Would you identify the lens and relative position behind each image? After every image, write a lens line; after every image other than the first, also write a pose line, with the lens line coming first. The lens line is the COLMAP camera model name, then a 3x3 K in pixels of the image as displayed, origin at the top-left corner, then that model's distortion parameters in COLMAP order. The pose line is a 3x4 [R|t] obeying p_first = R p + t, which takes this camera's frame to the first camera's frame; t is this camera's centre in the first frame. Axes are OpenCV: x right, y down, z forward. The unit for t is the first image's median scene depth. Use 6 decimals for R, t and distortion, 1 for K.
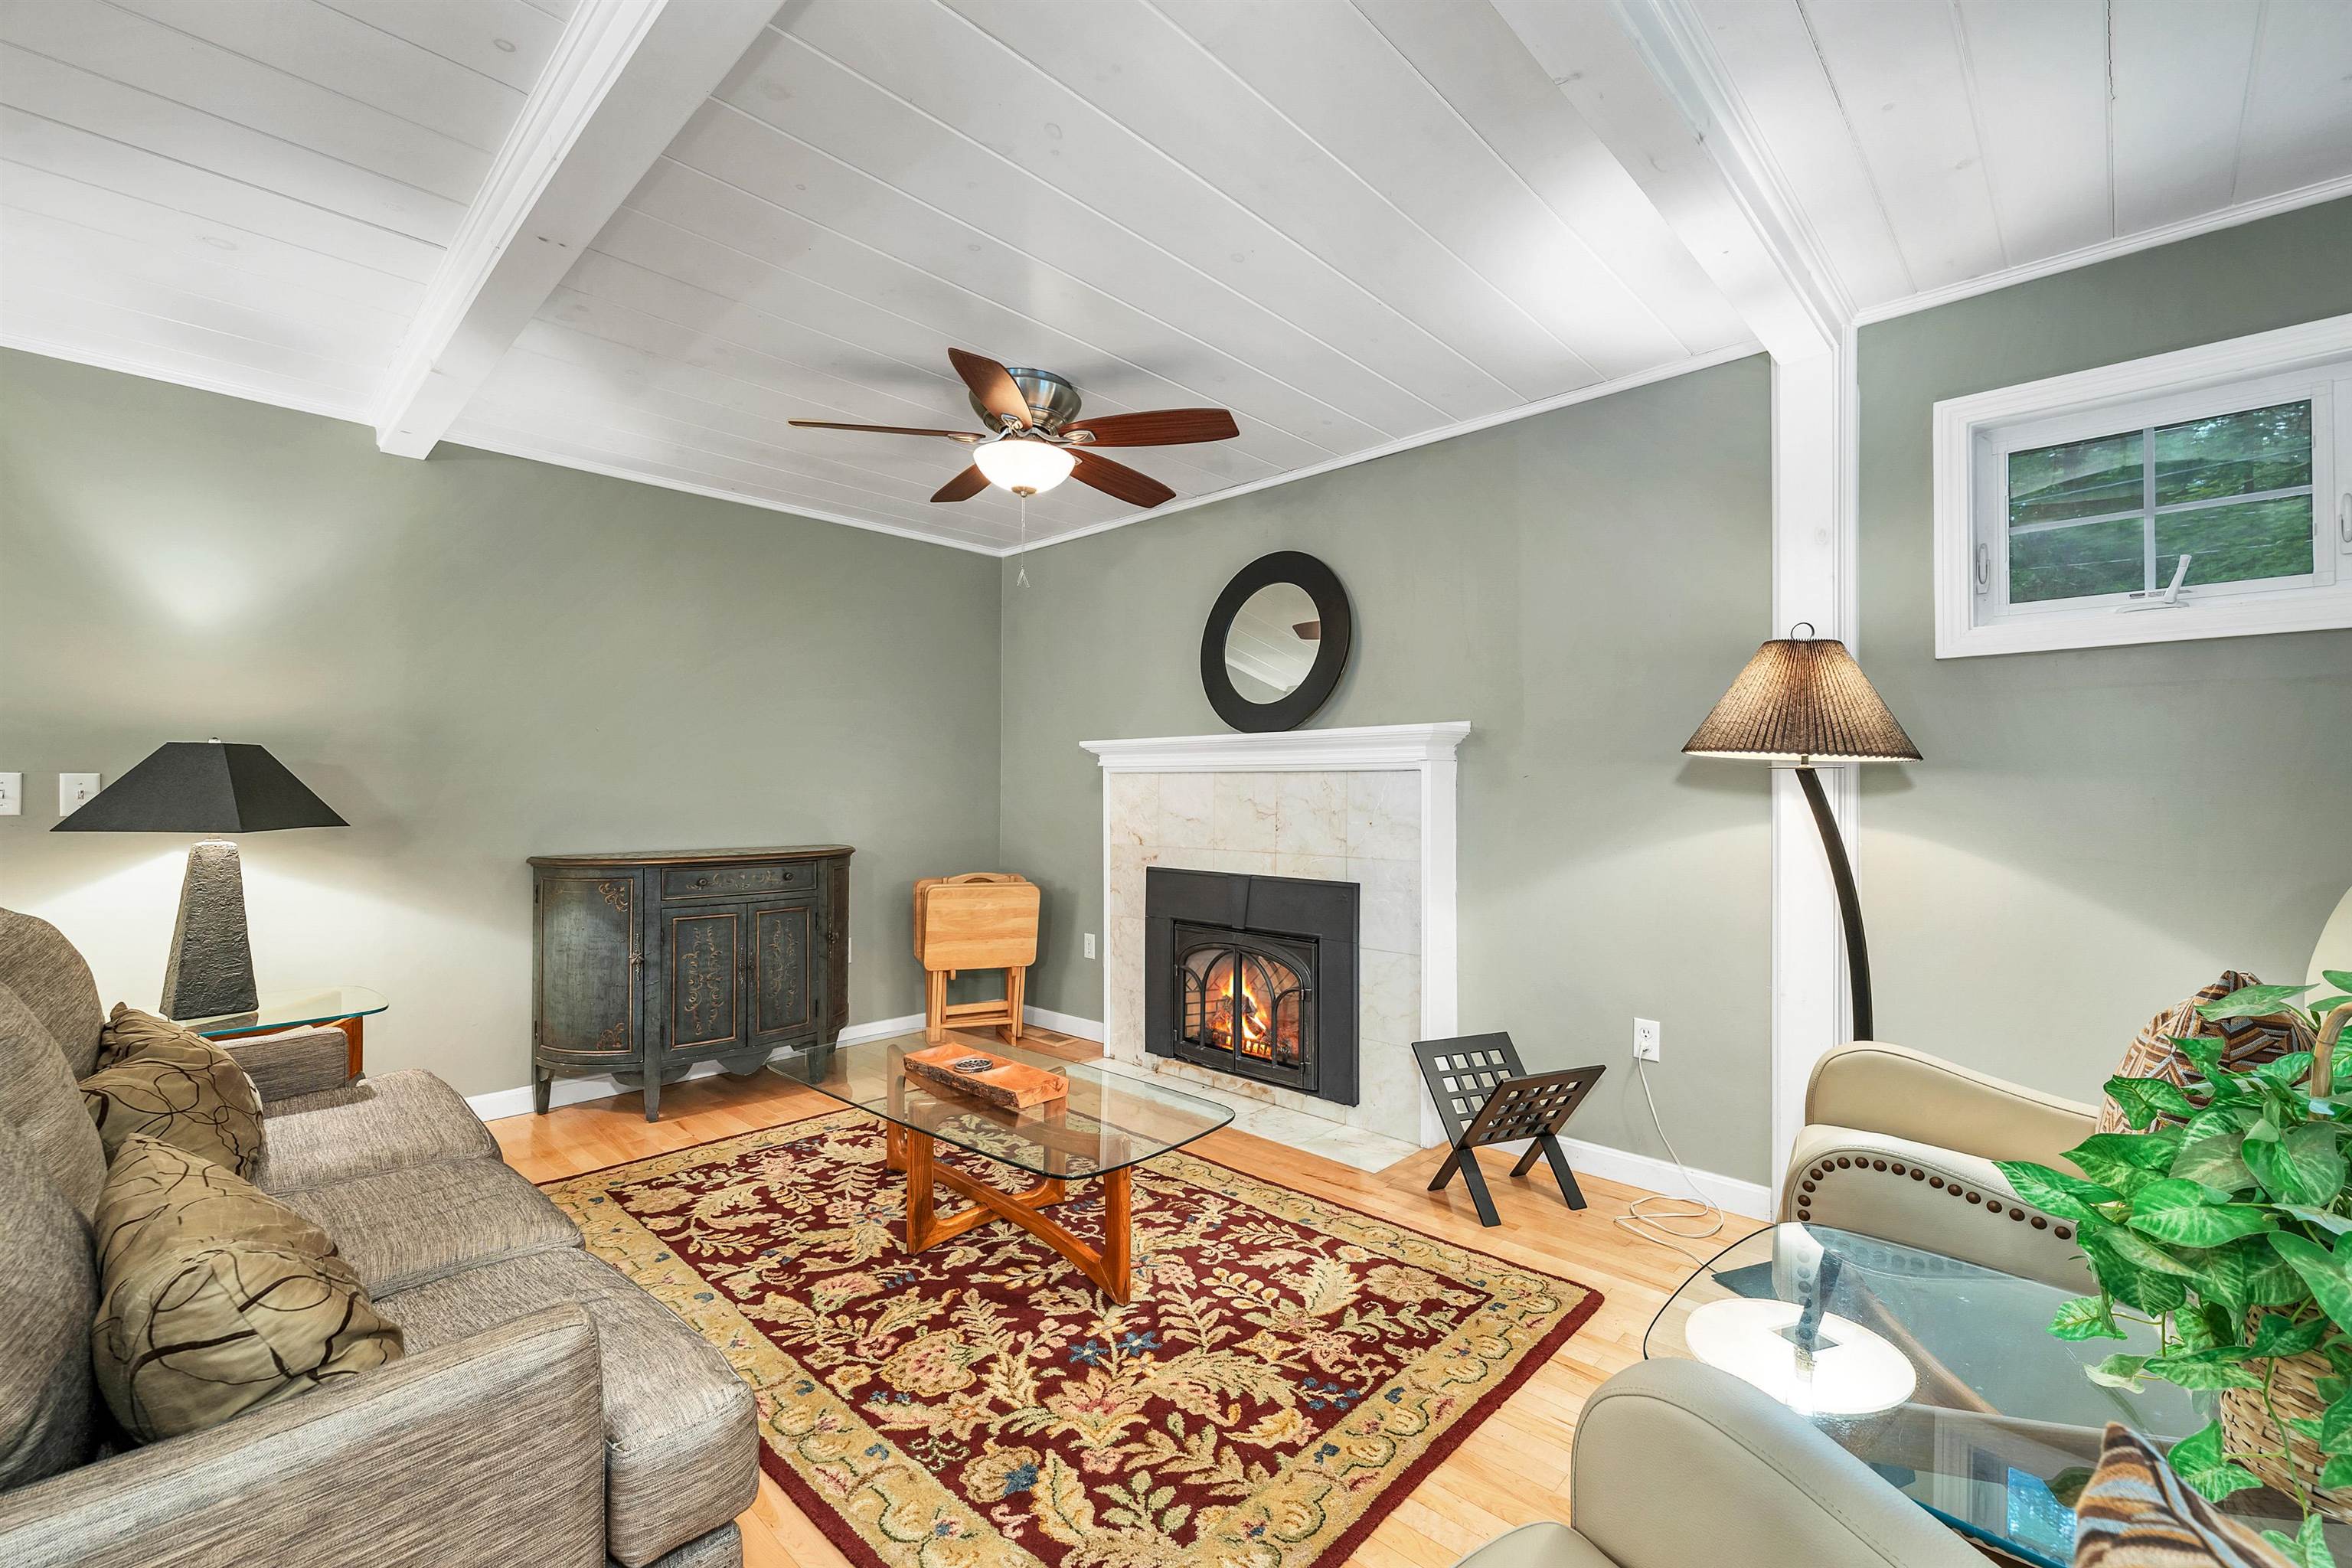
lens RADIAL K [[1007.1, 0, 1211.4], [0, 1007.1, 788.9], [0, 0, 1]] dist [0.006597, -0.000863]
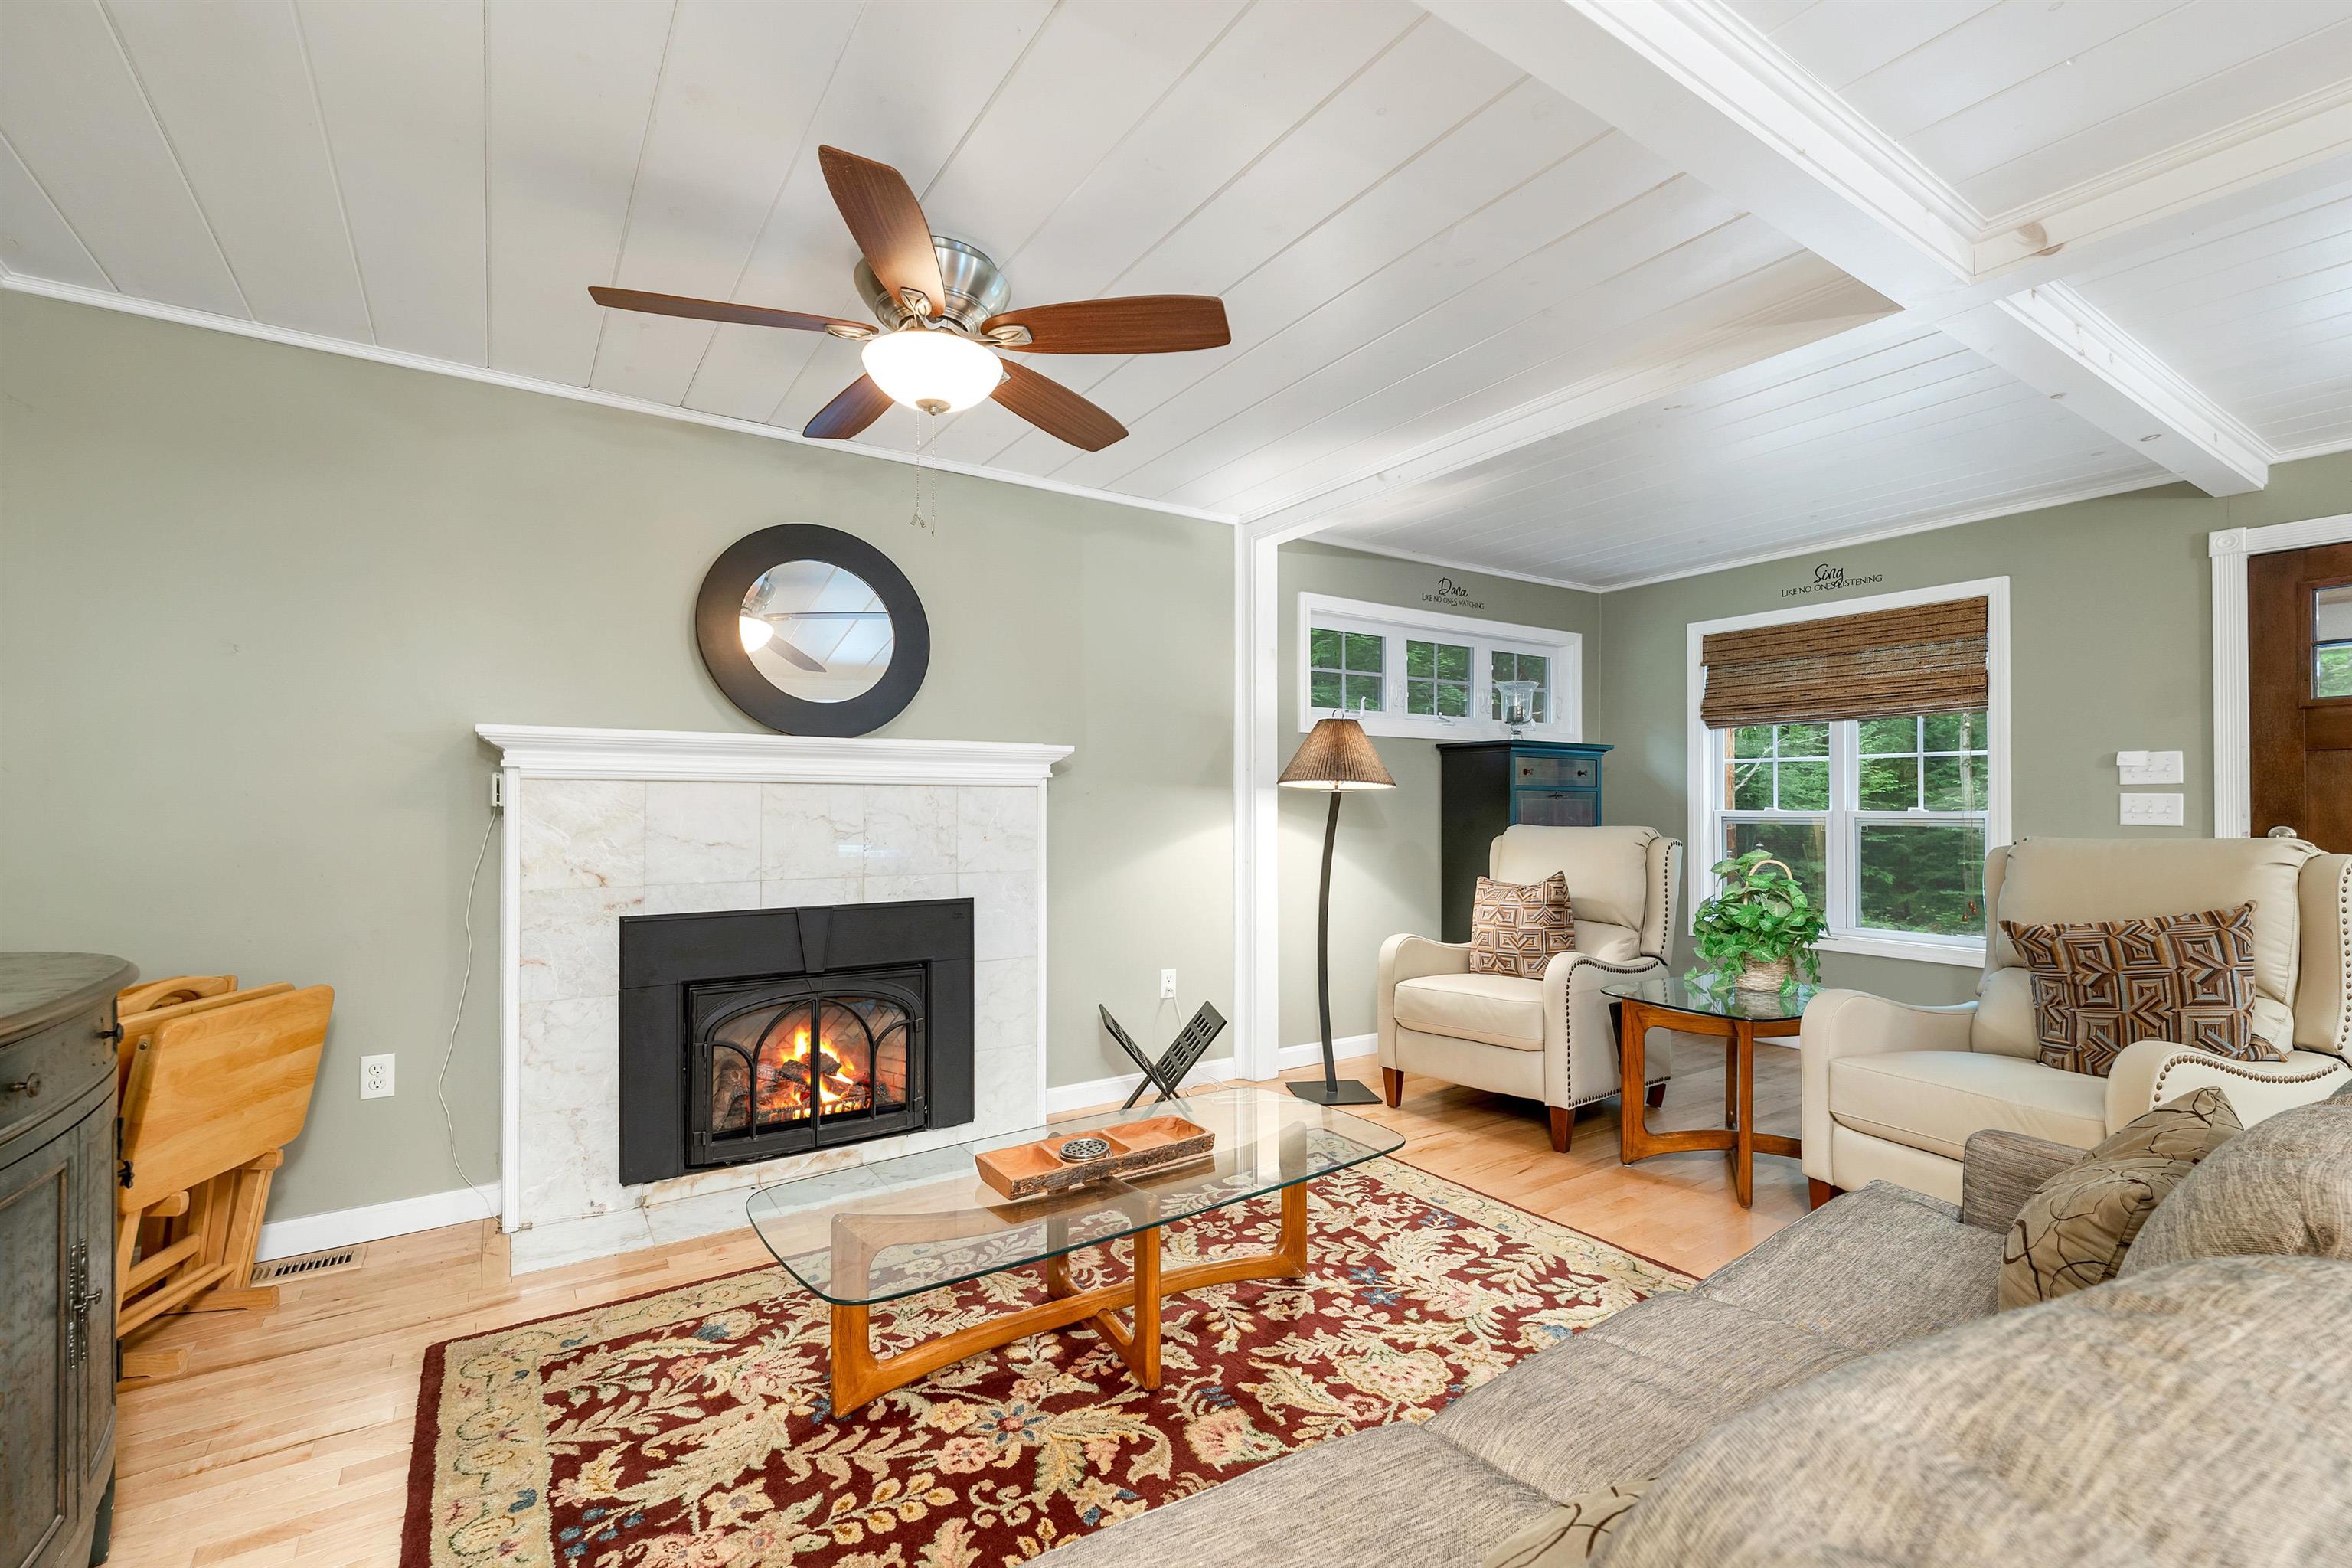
lens RADIAL K [[1007.1, 0, 1130.4], [0, 1007.1, 811.2], [0, 0, 1]] dist [0.006597, -0.000863]
pose [[0.237157, -0.006778, 0.971448, -1.085677], [-0.003436, 0.999964, 0.007816, -0.001903], [-0.971465, -0.005192, 0.237125, 0.840094]]
